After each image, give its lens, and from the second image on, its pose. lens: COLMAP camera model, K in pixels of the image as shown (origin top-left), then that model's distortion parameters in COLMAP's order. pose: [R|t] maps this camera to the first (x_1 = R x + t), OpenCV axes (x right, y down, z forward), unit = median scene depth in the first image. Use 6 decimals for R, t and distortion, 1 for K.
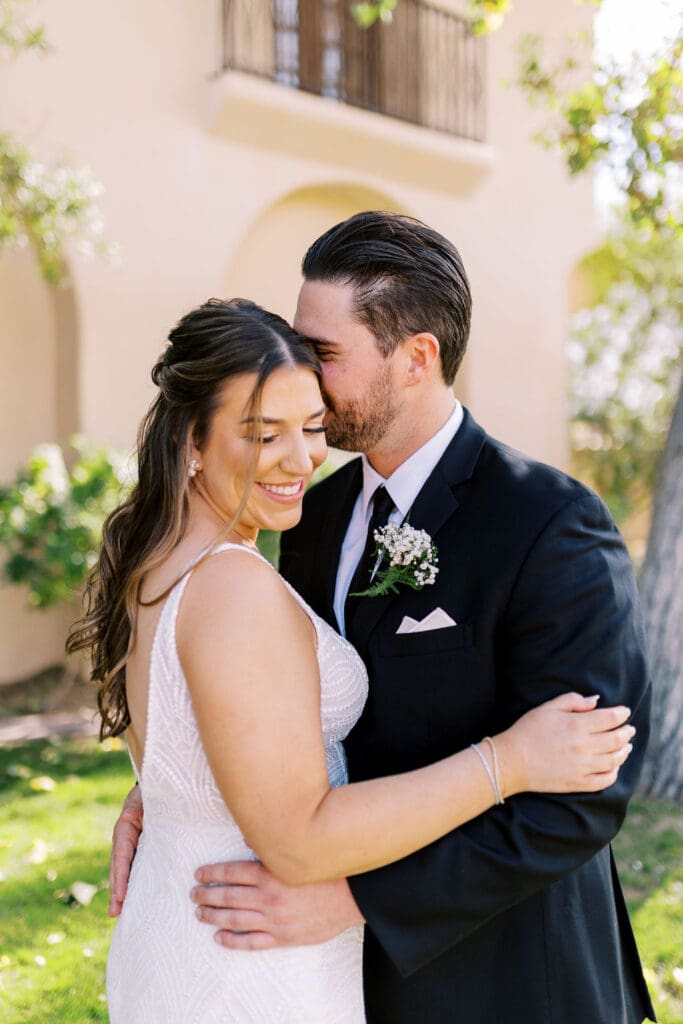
lens RADIAL K [[997.8, 0, 346.3], [0, 997.8, 502.0], [0, 0, 1]] dist [0.017058, 0.011113]
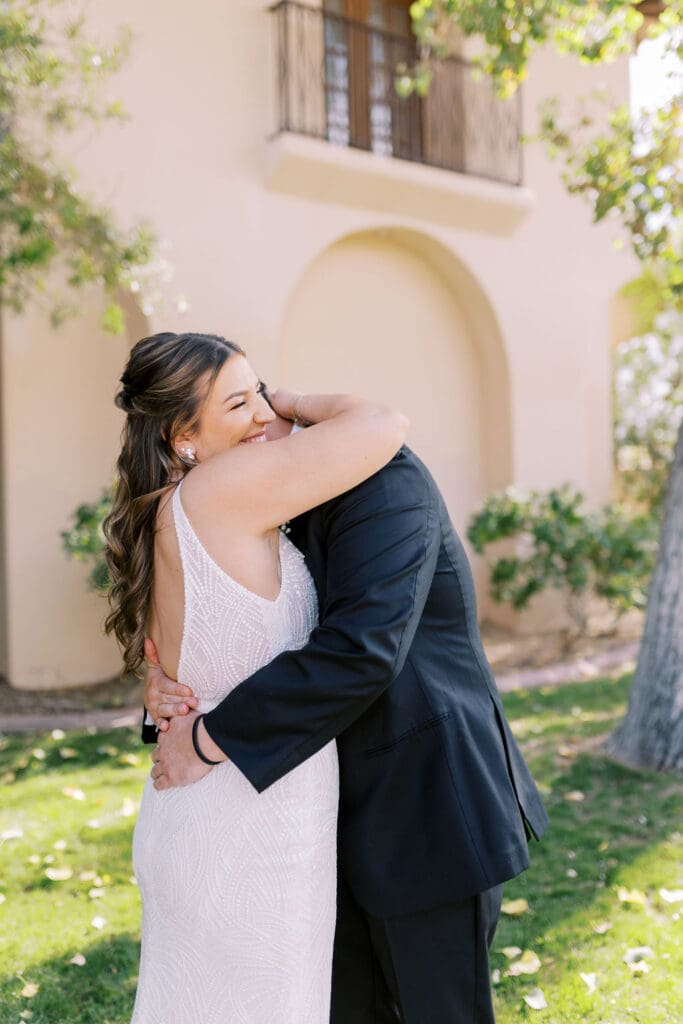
lens RADIAL K [[980.5, 0, 341.5], [0, 980.5, 512.0], [0, 0, 1]] dist [0.002001, -0.009441]
pose [[0.997541, -0.012785, -0.068914, 0.019839], [0.011431, 0.999734, -0.020015, 0.019401], [0.069152, 0.019178, 0.997422, -0.101876]]
